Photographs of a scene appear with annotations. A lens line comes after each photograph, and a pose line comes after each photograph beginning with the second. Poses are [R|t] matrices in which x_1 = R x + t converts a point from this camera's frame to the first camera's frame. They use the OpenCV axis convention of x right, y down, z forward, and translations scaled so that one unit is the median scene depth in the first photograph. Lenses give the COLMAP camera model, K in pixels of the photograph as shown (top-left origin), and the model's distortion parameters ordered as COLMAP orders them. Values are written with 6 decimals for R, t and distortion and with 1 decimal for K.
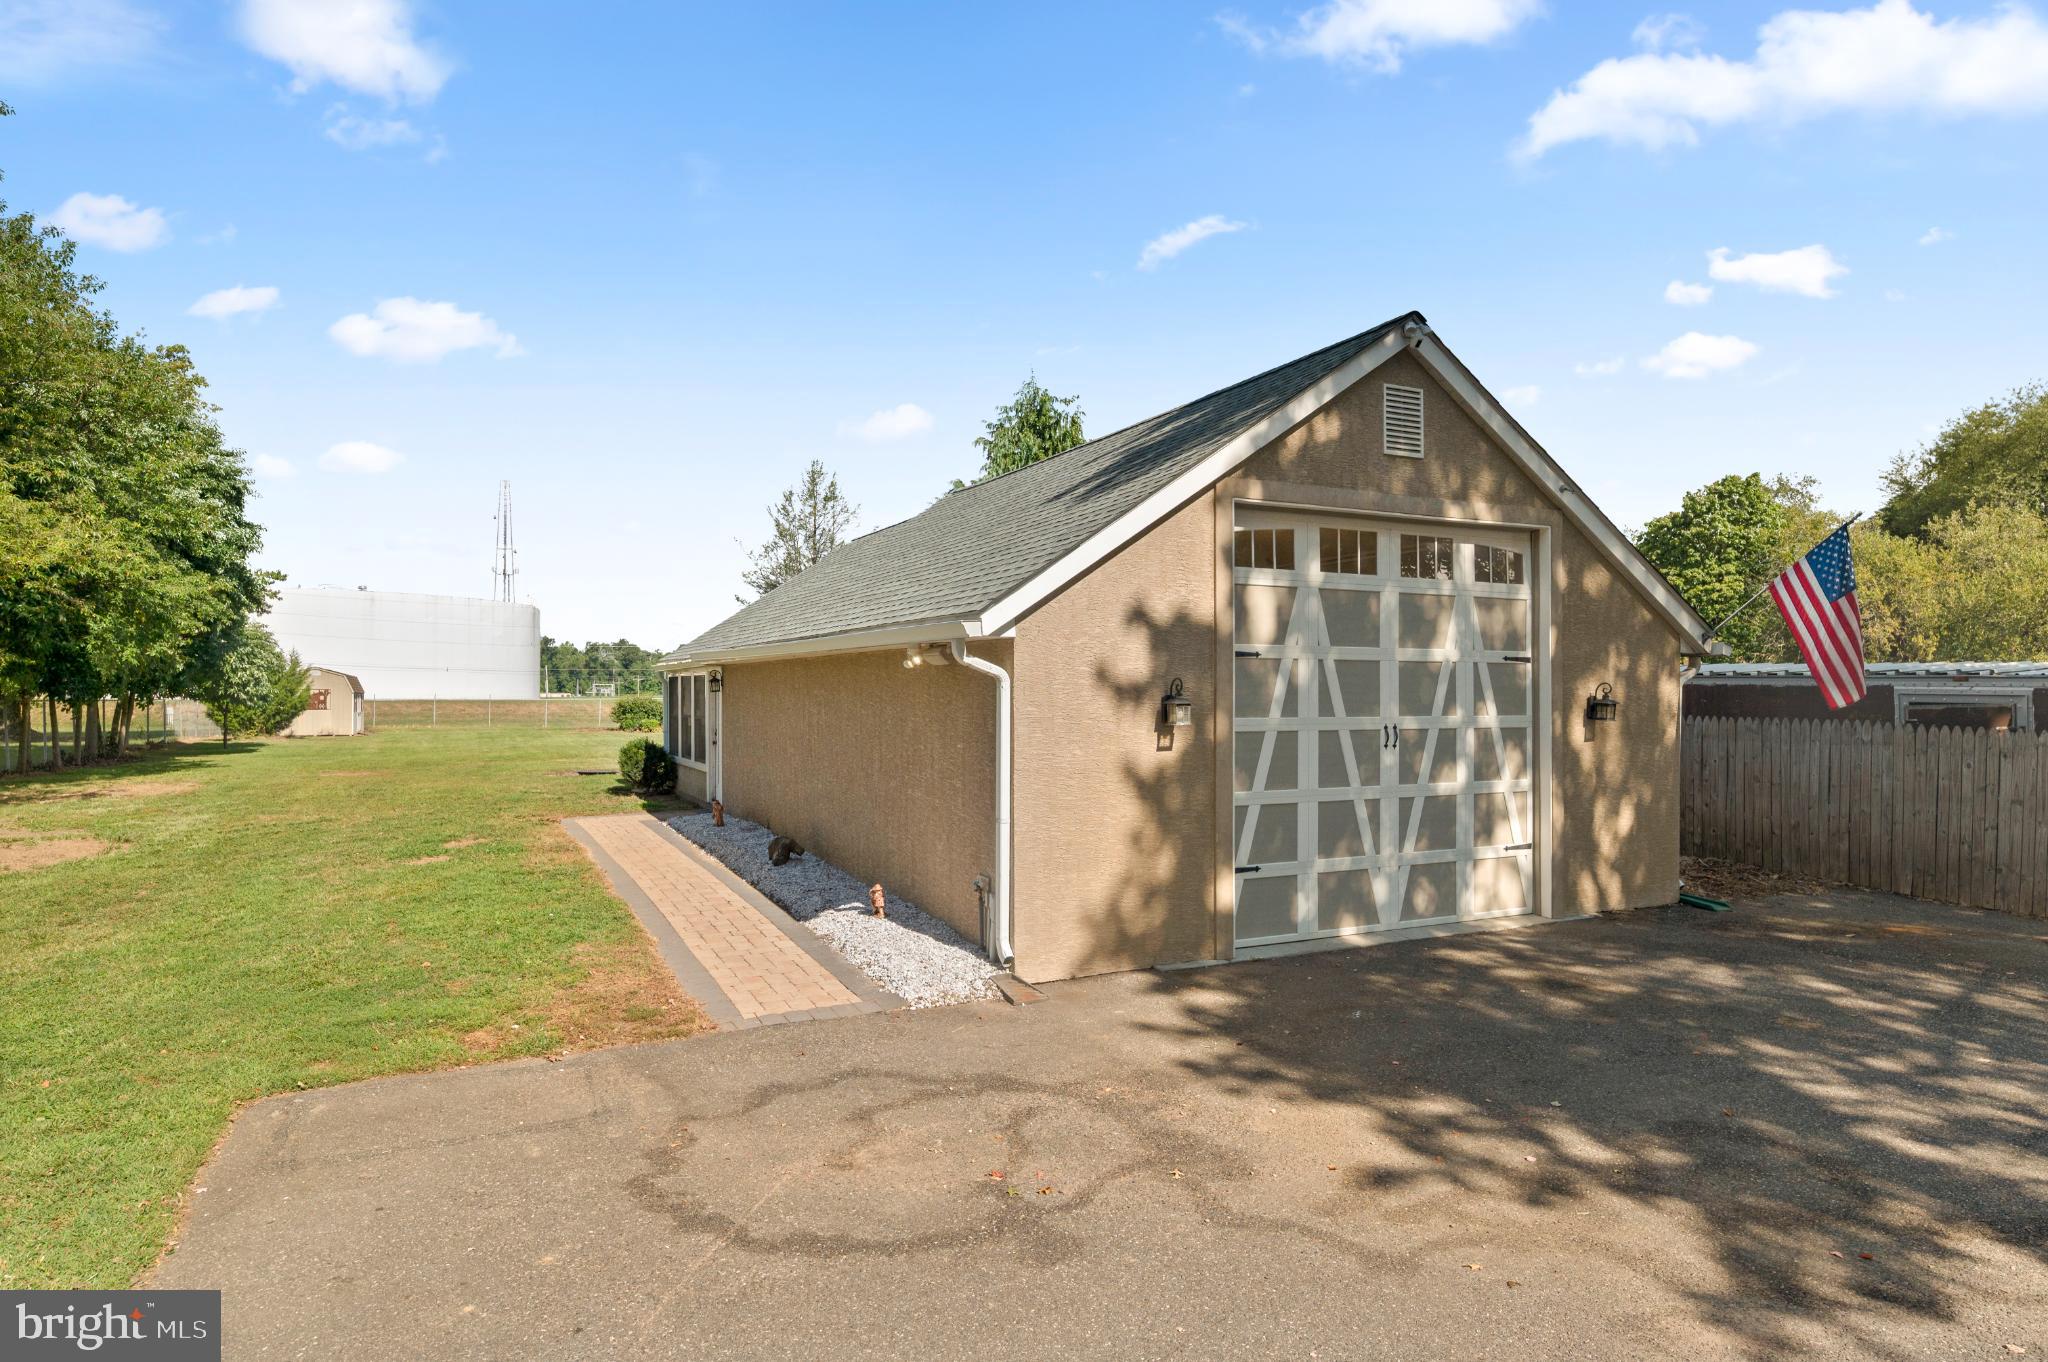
lens RADIAL K [[1156.4, 0, 1025.6], [0, 1156.4, 682.5], [0, 0, 1]] dist [0.001284, -0.000807]
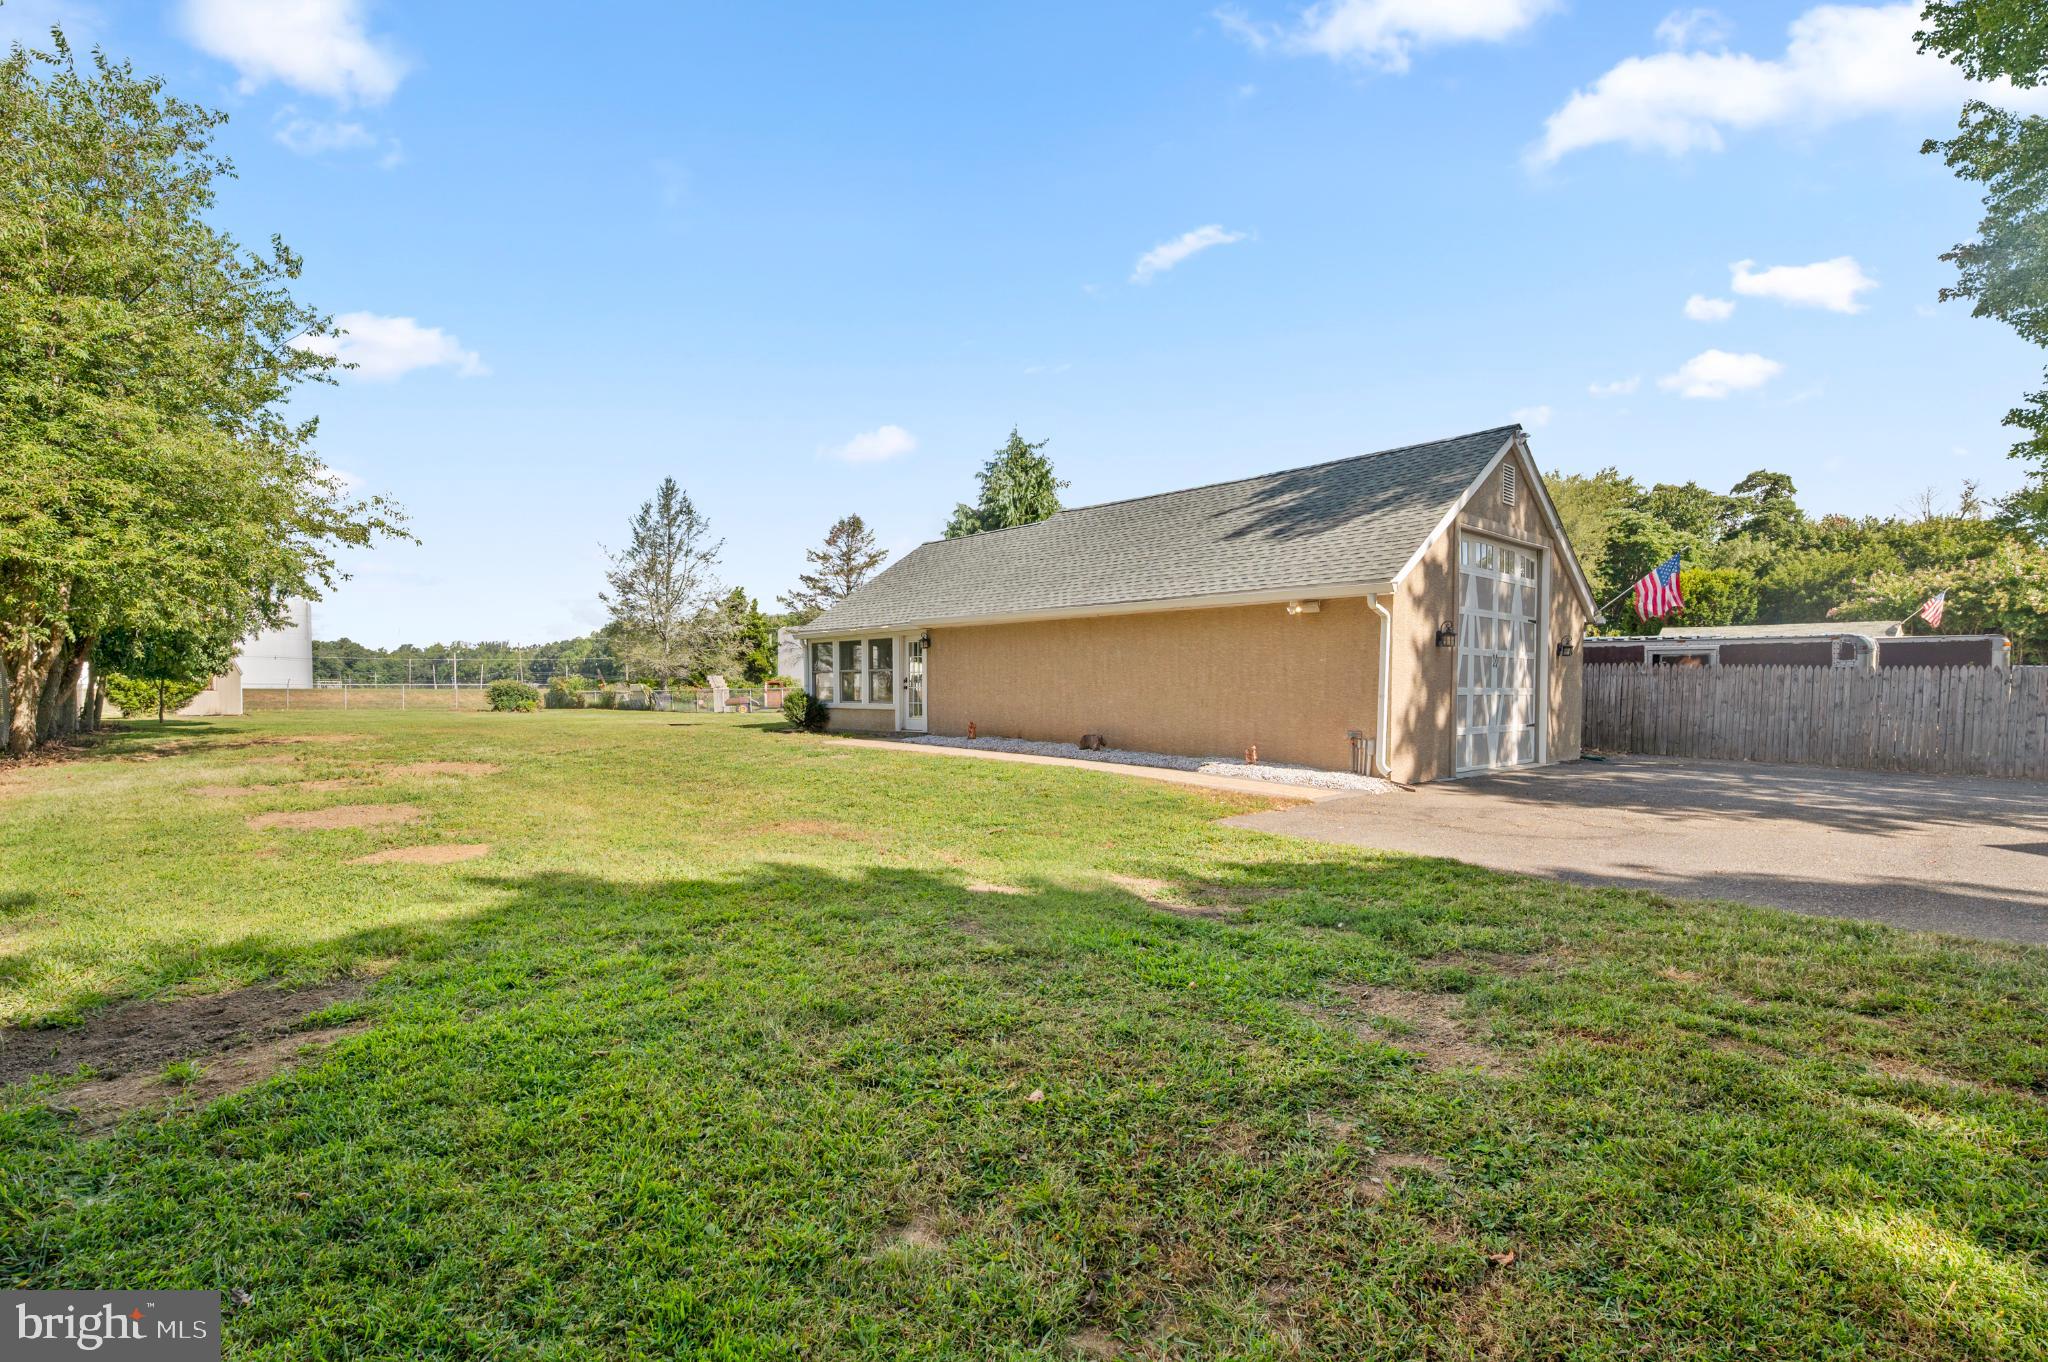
lens RADIAL K [[956.5, 0, 1019.3], [0, 956.5, 730.9], [0, 0, 1]] dist [0.003134, 0.001351]
pose [[0.962074, -0.012843, 0.272487, -0.300303], [-0.001339, 0.998657, 0.051797, 0.029831], [-0.272786, -0.050198, 0.960764, -0.091262]]
